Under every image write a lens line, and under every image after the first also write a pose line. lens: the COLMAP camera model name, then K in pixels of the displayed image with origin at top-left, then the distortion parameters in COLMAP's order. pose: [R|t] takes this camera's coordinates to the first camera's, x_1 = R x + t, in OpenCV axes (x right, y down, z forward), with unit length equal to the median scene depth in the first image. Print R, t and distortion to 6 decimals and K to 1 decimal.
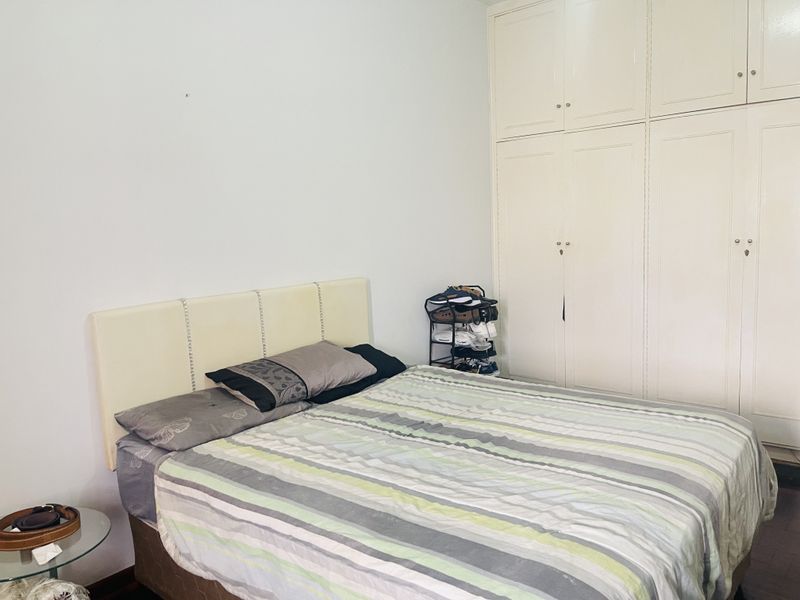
lens RADIAL K [[612.5, 0, 391.4], [0, 612.5, 300.6], [0, 0, 1]] dist [0.075903, -0.092411]
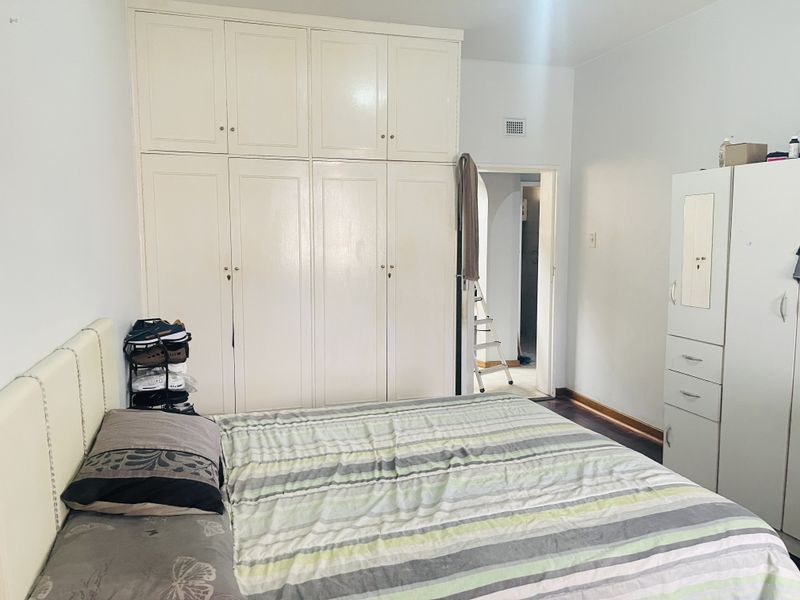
lens RADIAL K [[612.5, 0, 391.4], [0, 612.5, 300.6], [0, 0, 1]] dist [0.075903, -0.092411]
pose [[0.525430, -0.051514, 0.849276, -0.729926], [0.082291, 0.996563, 0.009536, -0.053932], [-0.846848, 0.064877, 0.527863, 0.478855]]
